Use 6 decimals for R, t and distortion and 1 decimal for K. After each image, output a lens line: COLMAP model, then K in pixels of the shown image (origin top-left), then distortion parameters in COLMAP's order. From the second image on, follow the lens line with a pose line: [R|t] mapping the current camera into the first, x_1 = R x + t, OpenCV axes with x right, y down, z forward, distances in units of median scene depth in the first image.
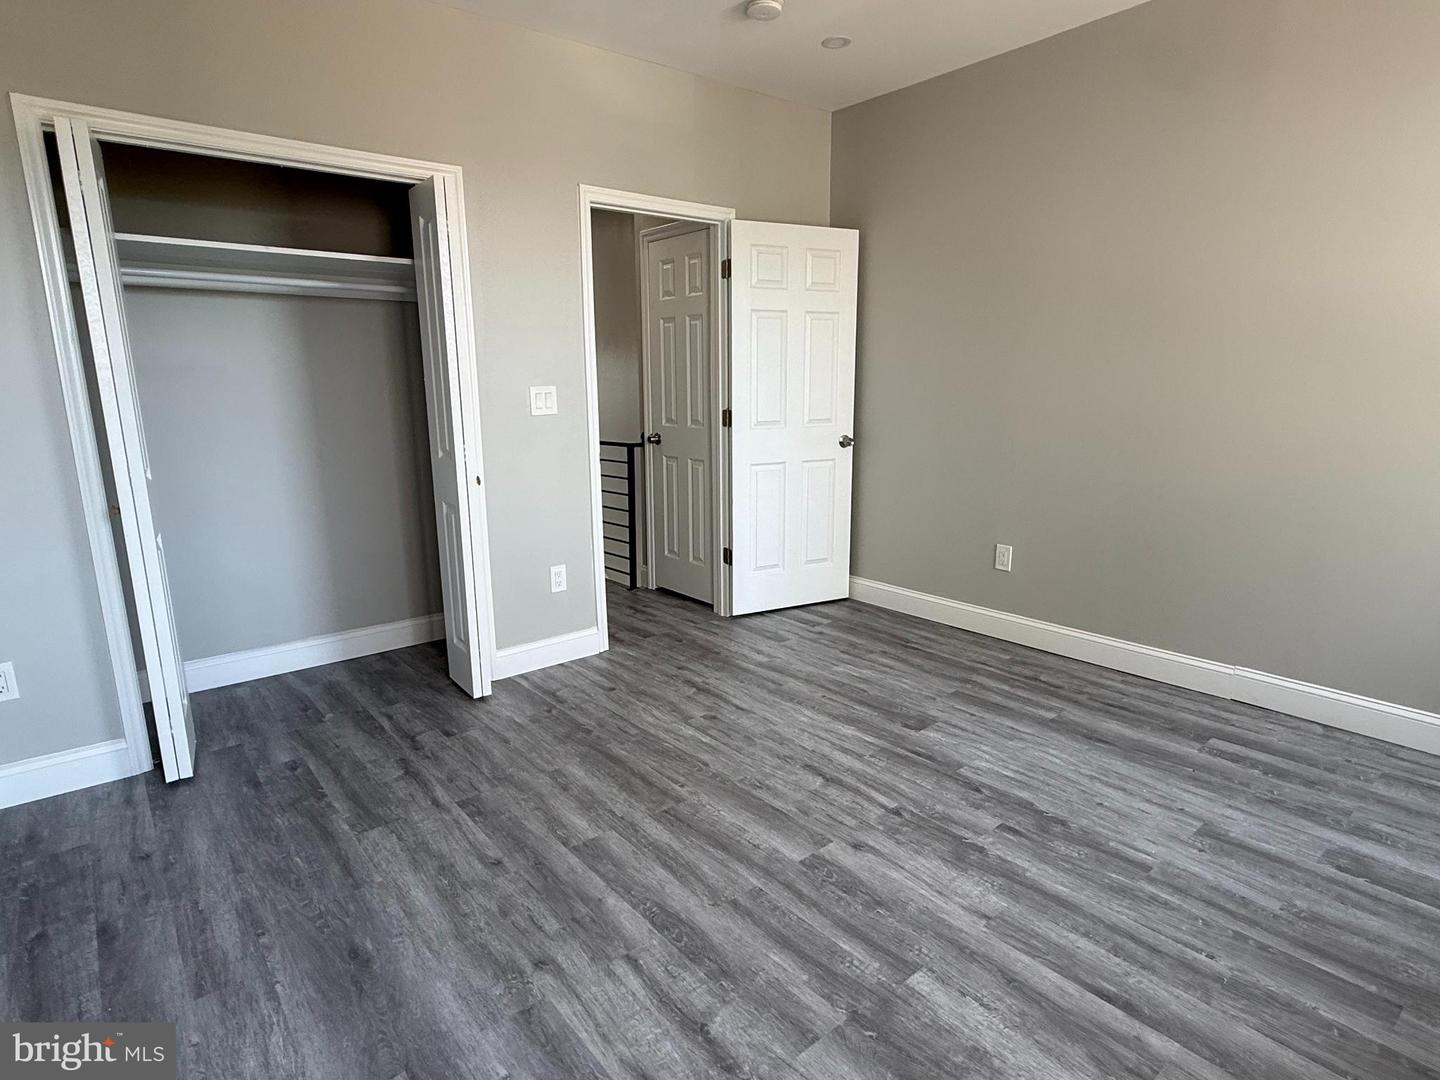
lens RADIAL K [[783.0, 0, 719.8], [0, 783.0, 540.7], [0, 0, 1]] dist [-0.000238, 0.000690]
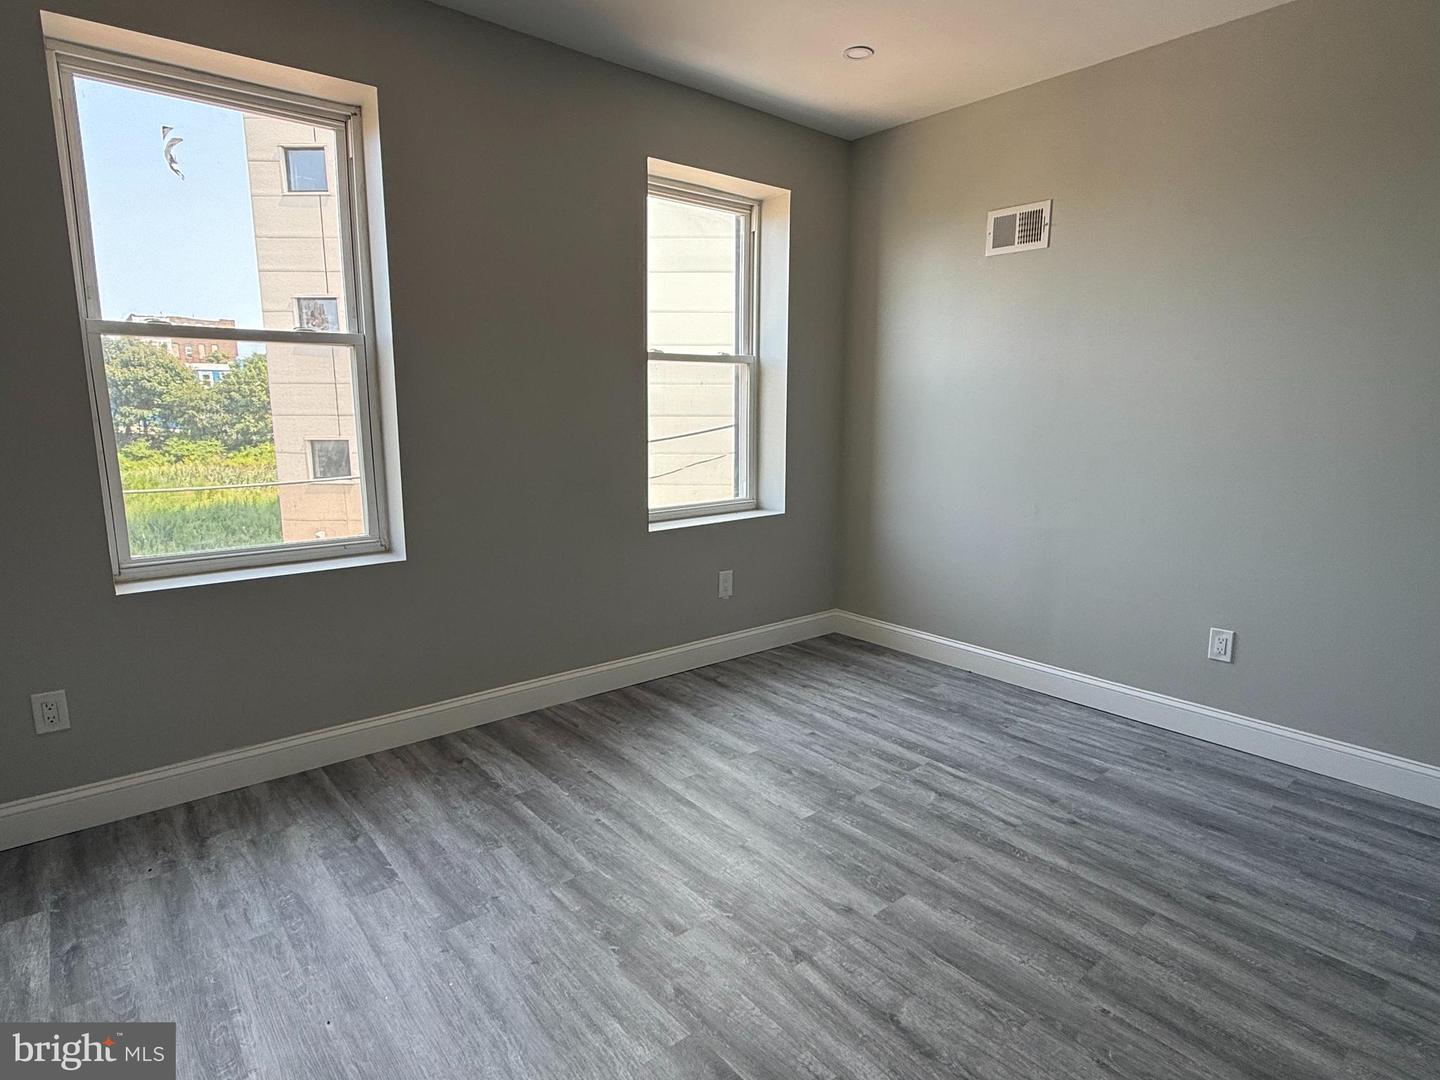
lens RADIAL K [[783.0, 0, 719.9], [0, 783.0, 538.2], [0, 0, 1]] dist [-0.000238, 0.000690]
pose [[-0.999946, 0.008682, -0.005794, 0.341145], [0.005917, 0.928760, 0.370635, -0.383858], [0.008599, 0.370581, -0.928760, 1.762077]]
